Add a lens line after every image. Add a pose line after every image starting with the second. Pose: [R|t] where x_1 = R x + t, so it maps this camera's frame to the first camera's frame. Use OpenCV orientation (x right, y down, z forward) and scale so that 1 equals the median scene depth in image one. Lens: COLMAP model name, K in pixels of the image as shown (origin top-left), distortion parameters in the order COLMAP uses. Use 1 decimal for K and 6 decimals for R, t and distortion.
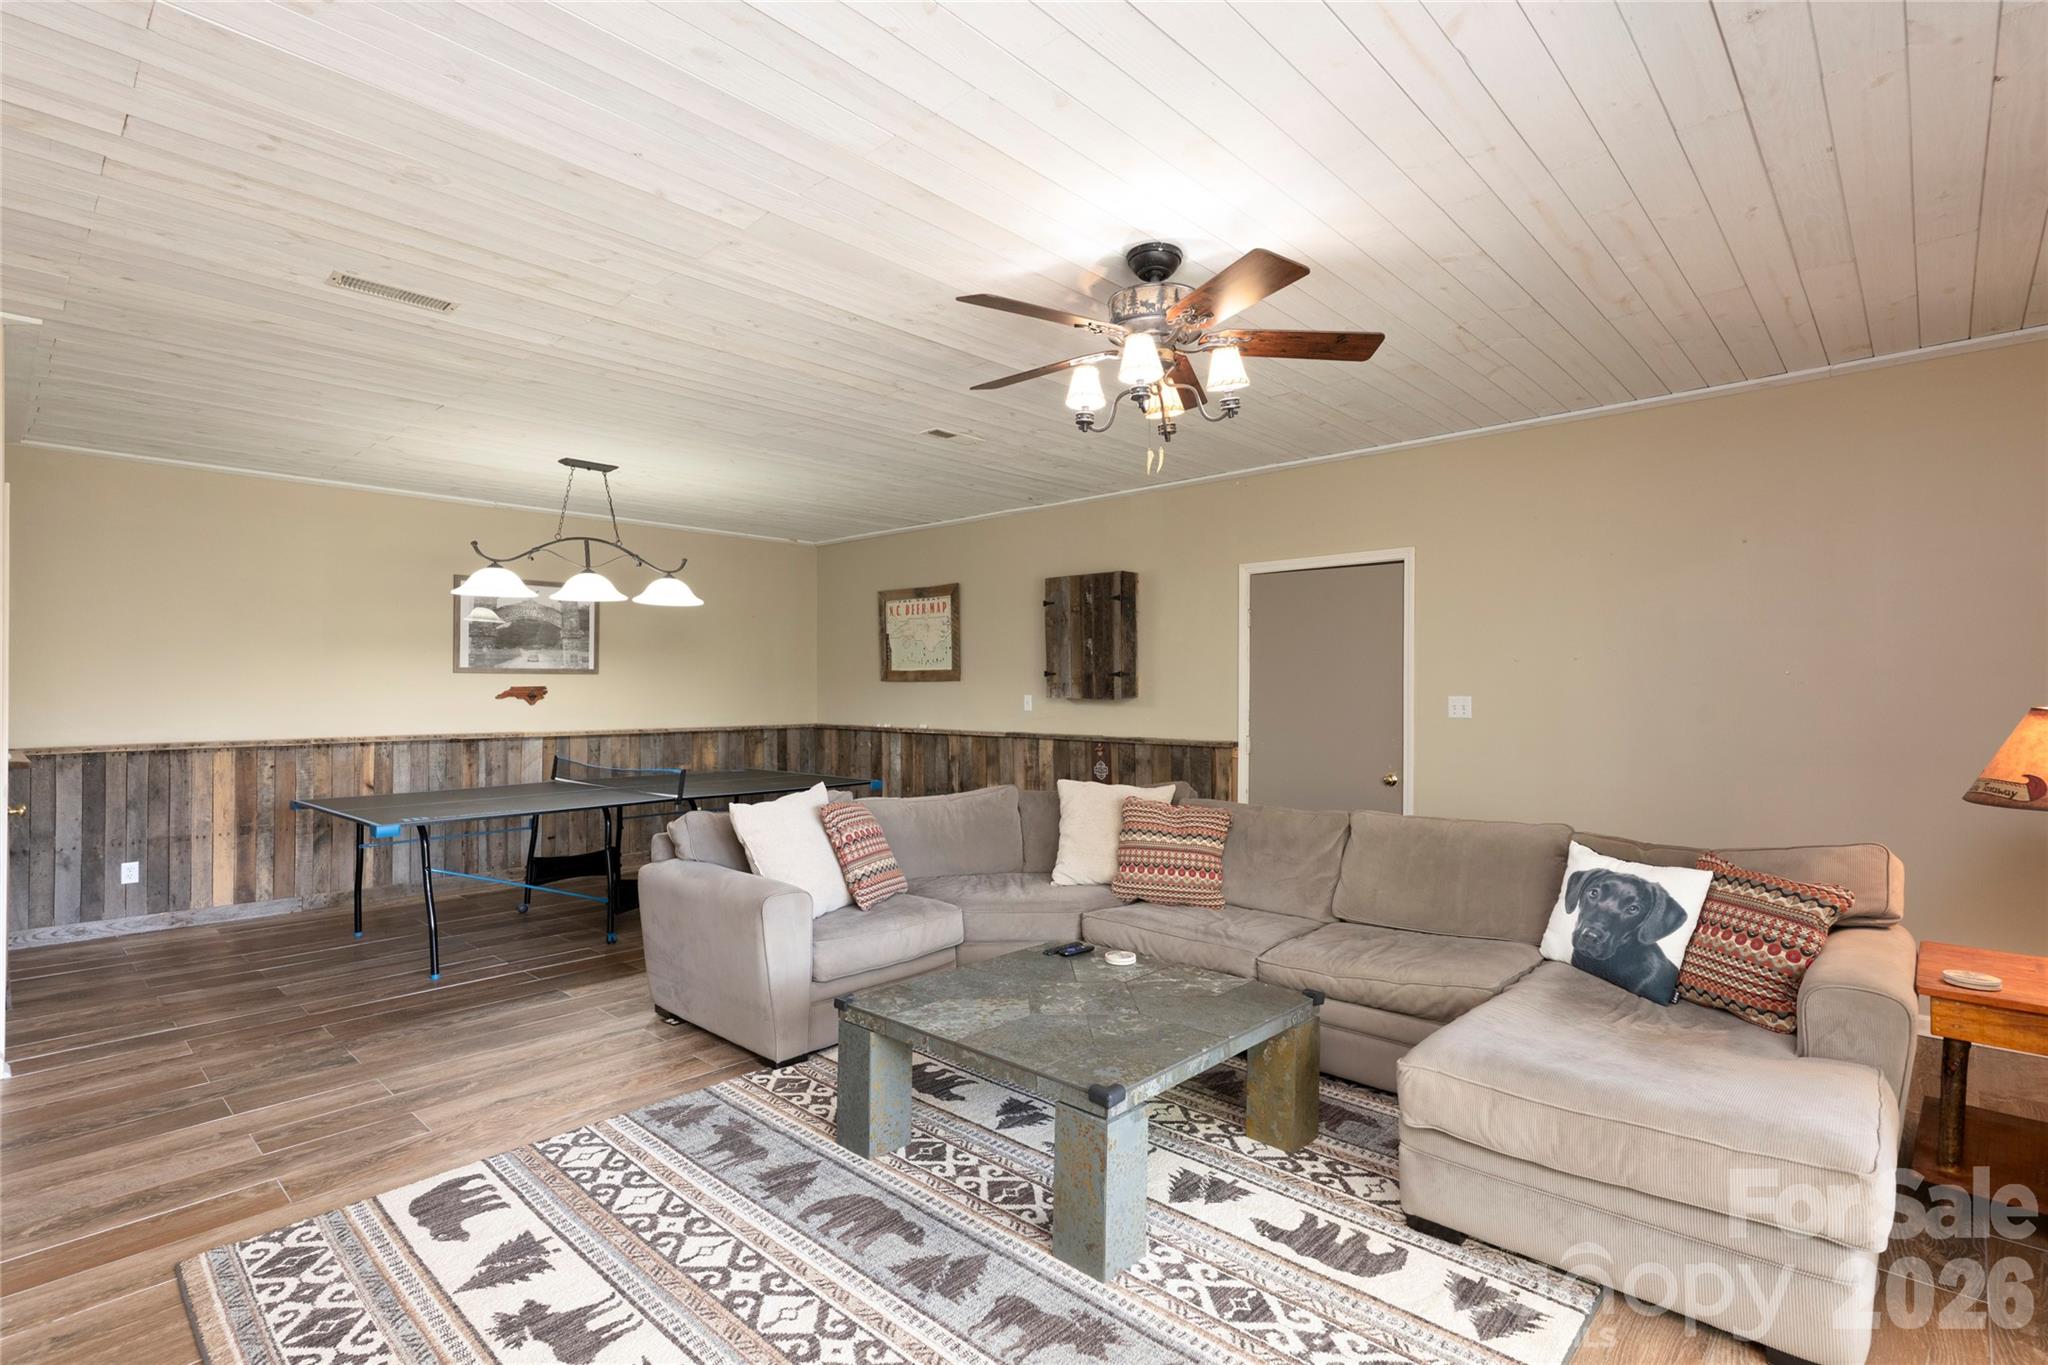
lens RADIAL K [[980.1, 0, 1020.5], [0, 980.1, 679.0], [0, 0, 1]] dist [0.007594, -0.000192]
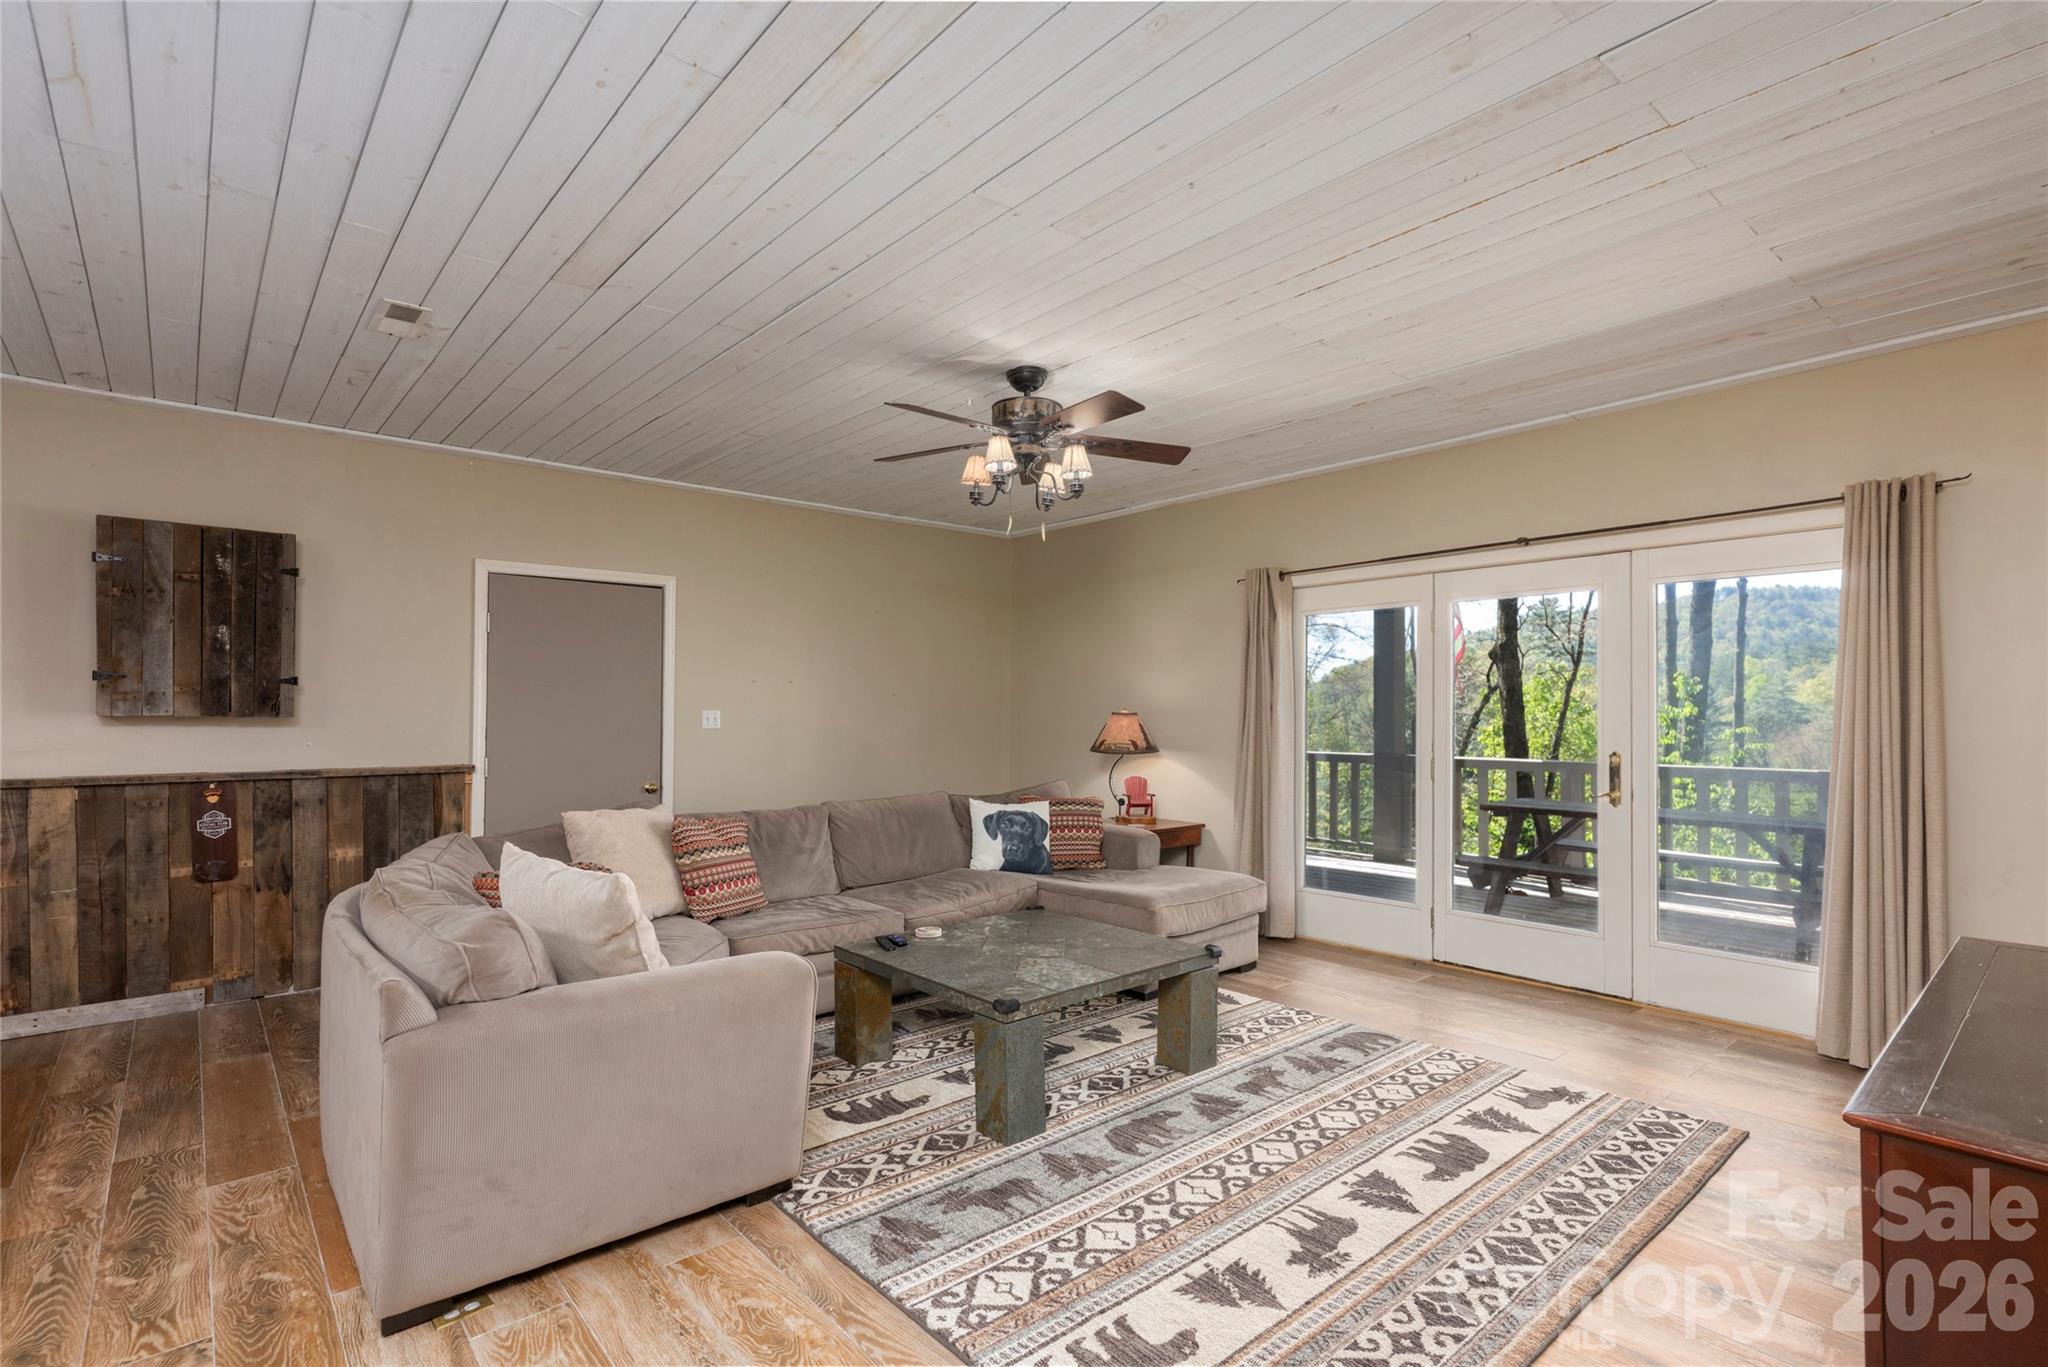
lens RADIAL K [[980.1, 0, 1021.7], [0, 980.1, 702.9], [0, 0, 1]] dist [0.007594, -0.000192]
pose [[0.100373, 0.006759, 0.994927, -1.180329], [-0.010840, 0.999925, -0.005699, 0.019441], [-0.994891, -0.010213, 0.100439, 0.874219]]
